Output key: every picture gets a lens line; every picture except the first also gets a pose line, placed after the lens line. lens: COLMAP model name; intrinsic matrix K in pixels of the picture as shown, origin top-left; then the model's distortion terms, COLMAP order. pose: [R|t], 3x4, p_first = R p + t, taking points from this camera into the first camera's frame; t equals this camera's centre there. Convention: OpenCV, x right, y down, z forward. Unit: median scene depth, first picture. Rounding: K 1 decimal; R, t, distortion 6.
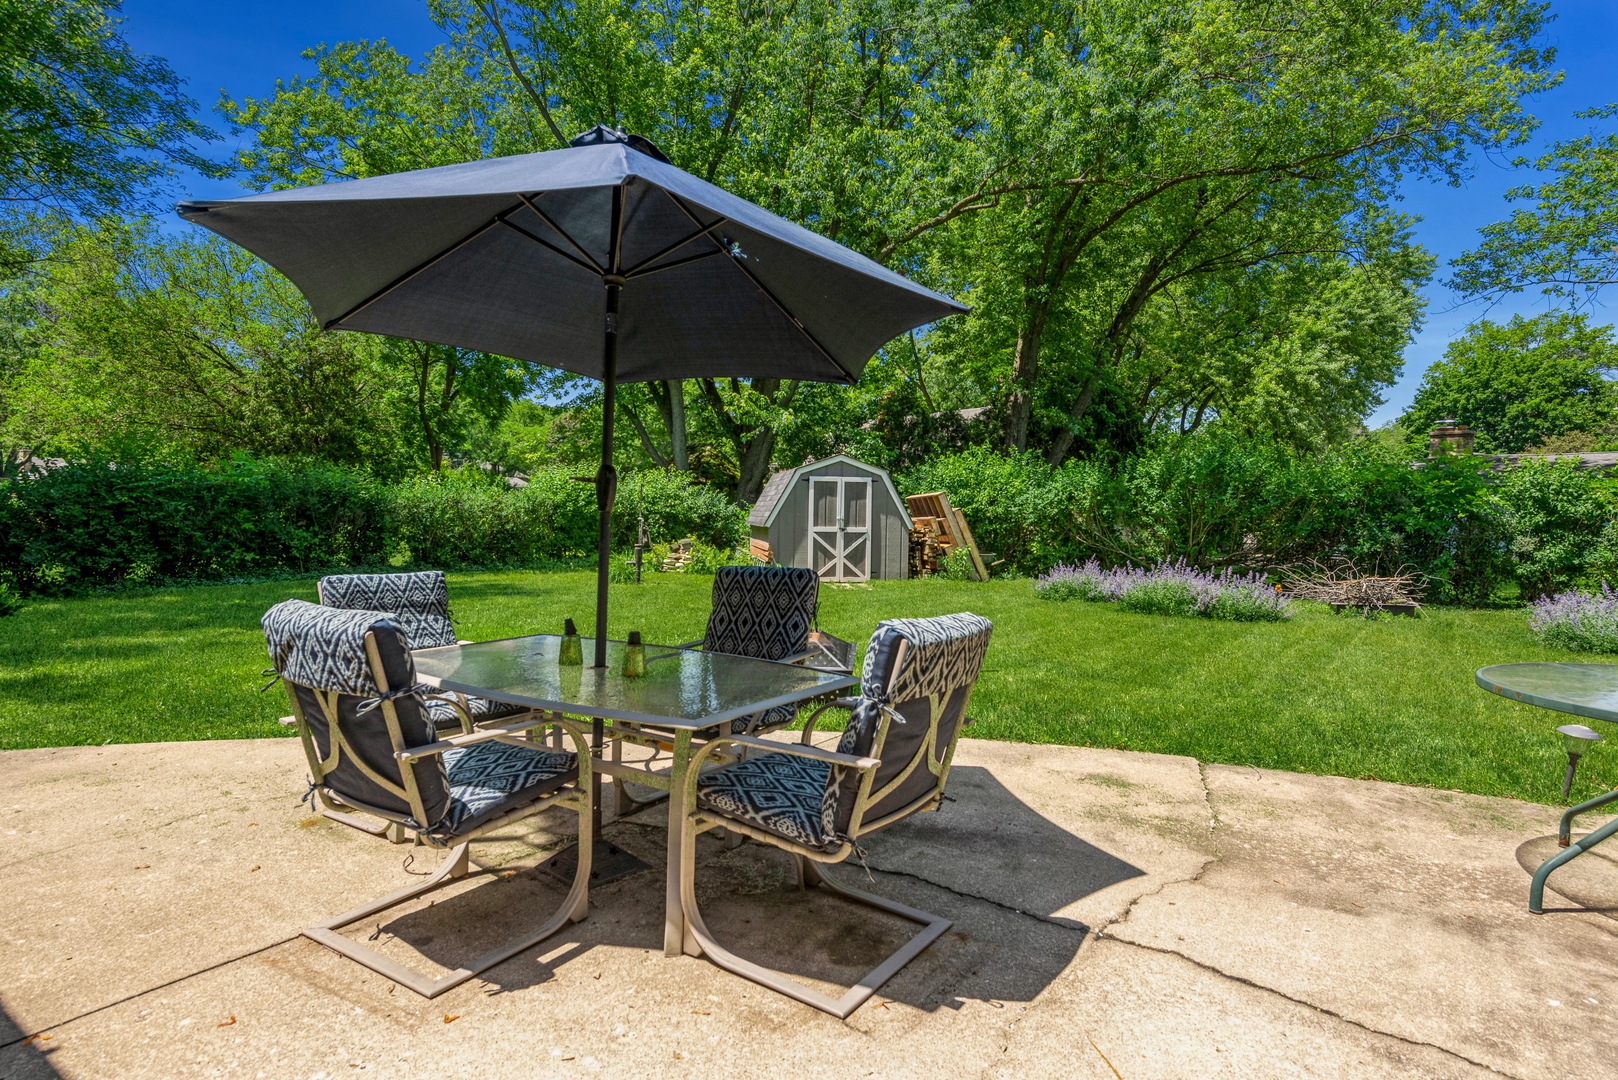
lens RADIAL K [[855.1, 0, 798.2], [0, 855.1, 543.0], [0, 0, 1]] dist [-0.006614, 0.000436]
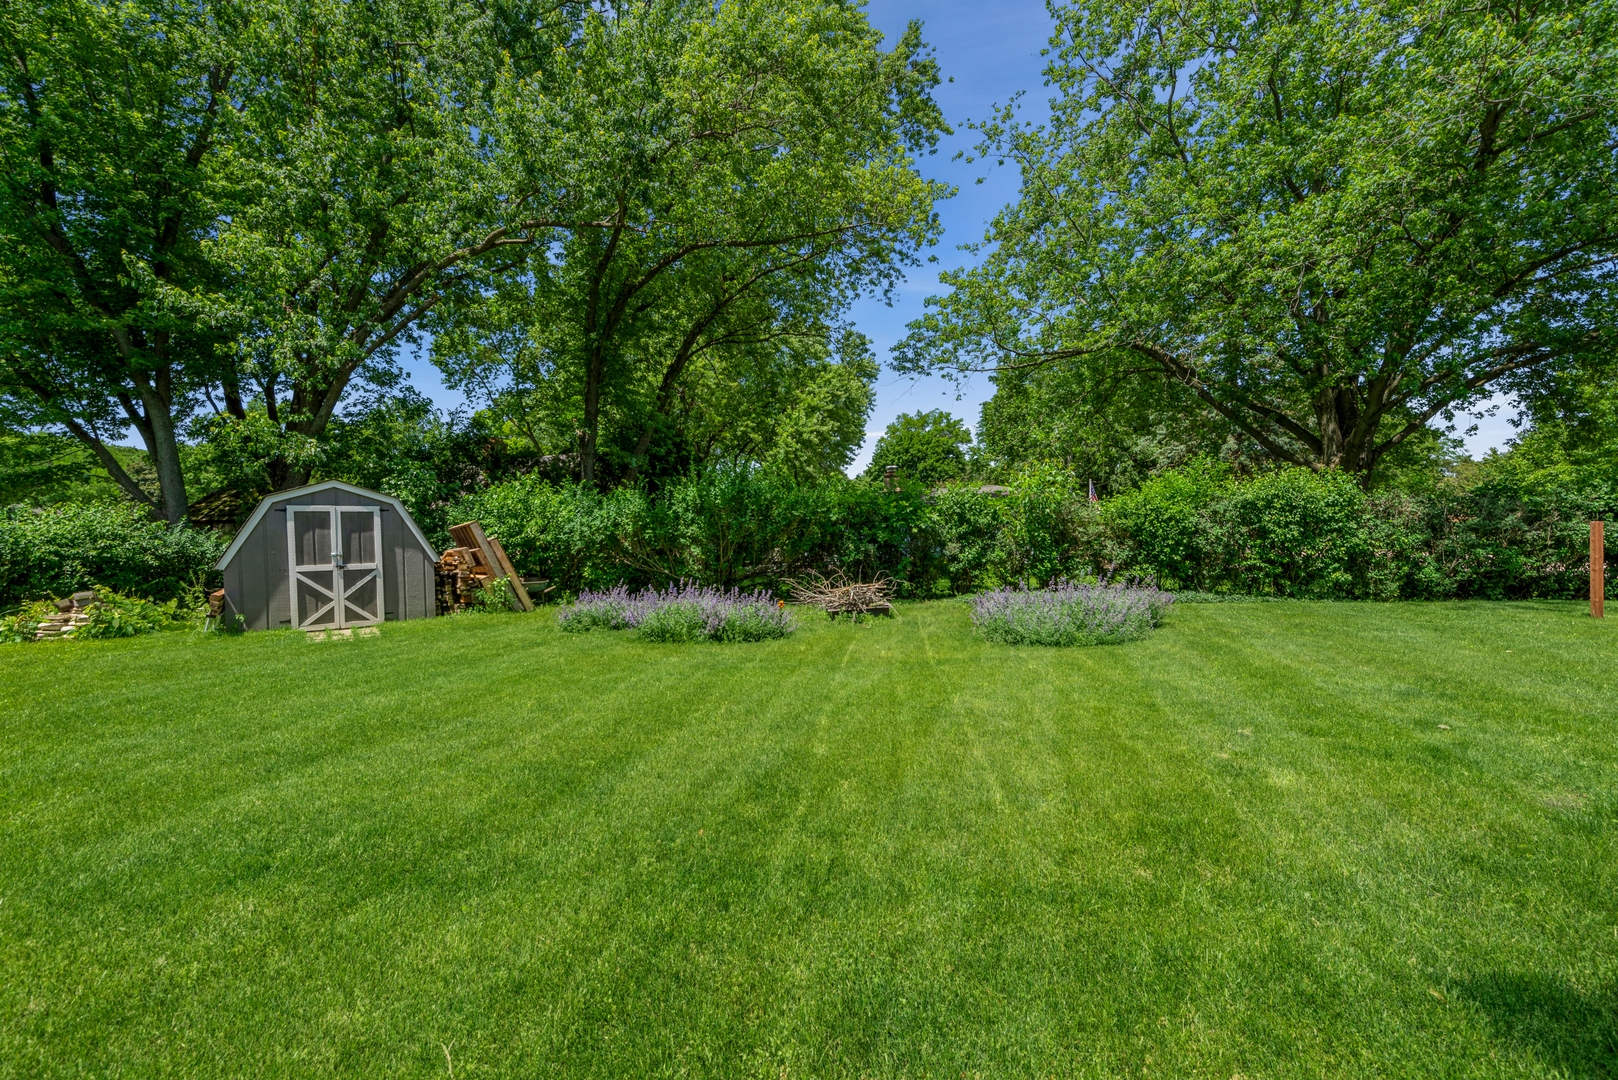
lens RADIAL K [[631.4, 0, 809.2], [0, 631.4, 542.4], [0, 0, 1]] dist [0.010481, 0.000061]
pose [[0.866189, -0.040820, 0.498046, 0.139608], [0.055641, 0.998339, -0.014946, -0.004814], [-0.496609, 0.040658, 0.867022, 0.208232]]
